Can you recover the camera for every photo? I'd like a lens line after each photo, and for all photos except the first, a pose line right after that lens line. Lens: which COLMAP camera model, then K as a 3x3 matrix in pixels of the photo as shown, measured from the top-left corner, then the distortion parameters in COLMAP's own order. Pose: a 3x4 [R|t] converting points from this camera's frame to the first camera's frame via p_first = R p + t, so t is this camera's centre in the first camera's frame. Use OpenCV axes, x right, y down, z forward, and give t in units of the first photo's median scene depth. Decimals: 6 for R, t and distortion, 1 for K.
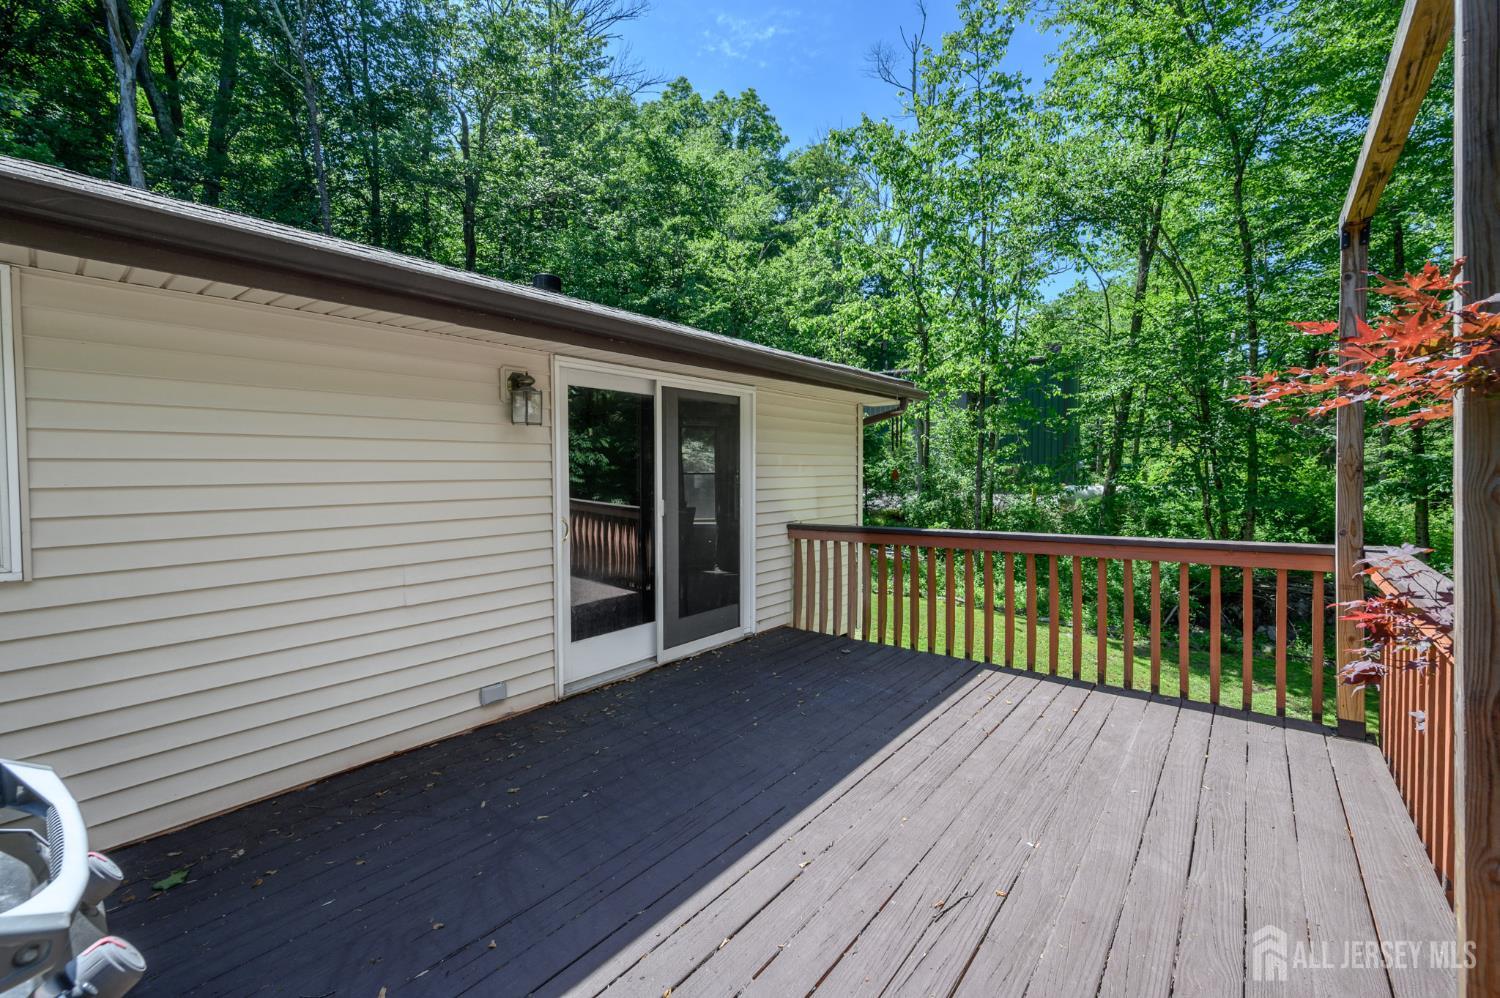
lens RADIAL K [[591.3, 0, 747.7], [0, 591.3, 492.3], [0, 0, 1]] dist [-0.000572, -0.000063]
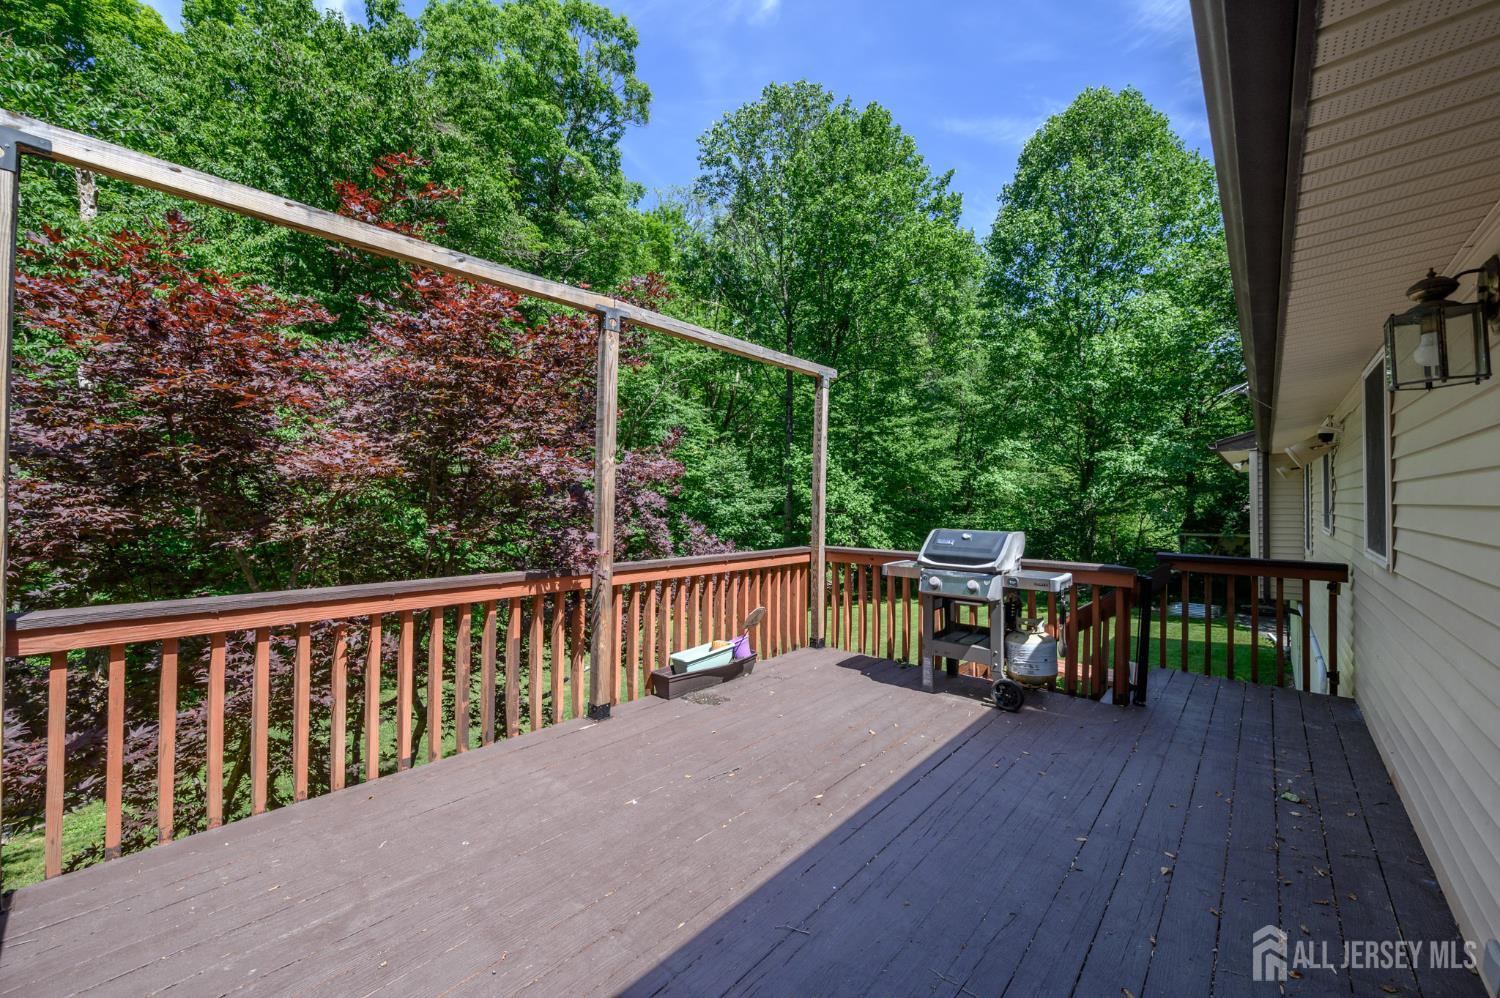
lens RADIAL K [[591.3, 0, 747.7], [0, 591.3, 492.3], [0, 0, 1]] dist [-0.000572, -0.000063]
pose [[-0.999855, 0.008378, 0.014824, 0.136631], [0.008720, 0.999695, 0.023127, -0.045139], [-0.014625, 0.023253, -0.999623, 1.365978]]
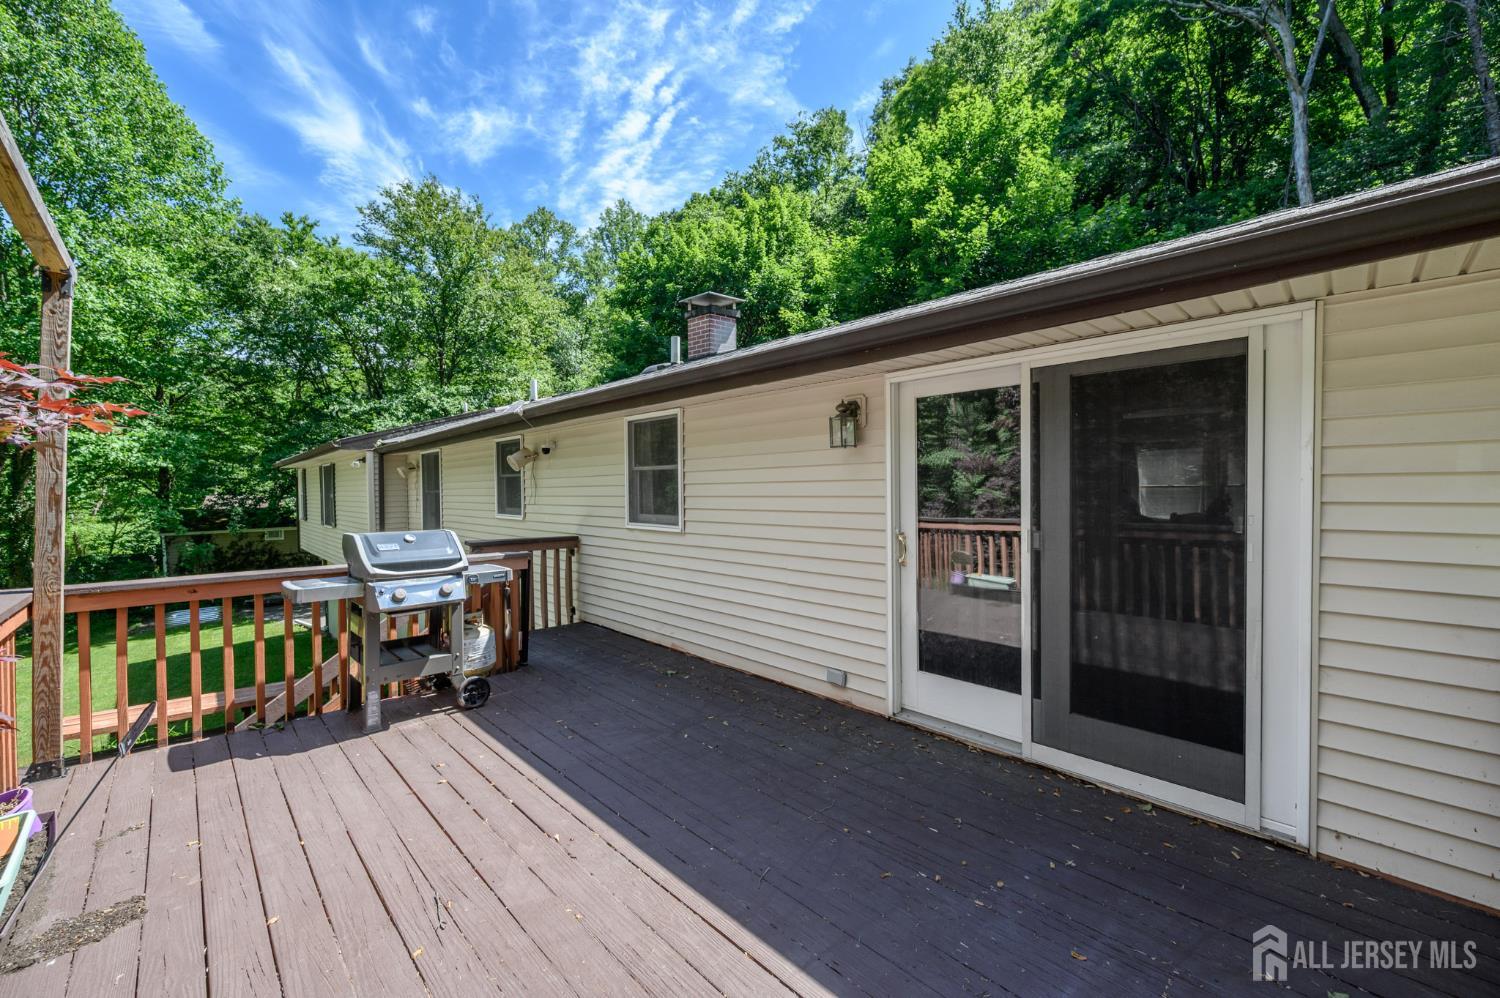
lens RADIAL K [[591.3, 0, 747.7], [0, 591.3, 492.3], [0, 0, 1]] dist [-0.000572, -0.000063]
pose [[-0.098505, 0.014826, -0.995026, 0.705881], [-0.025904, 0.999512, 0.017457, -0.040604], [0.994799, 0.027494, -0.098073, 0.868578]]
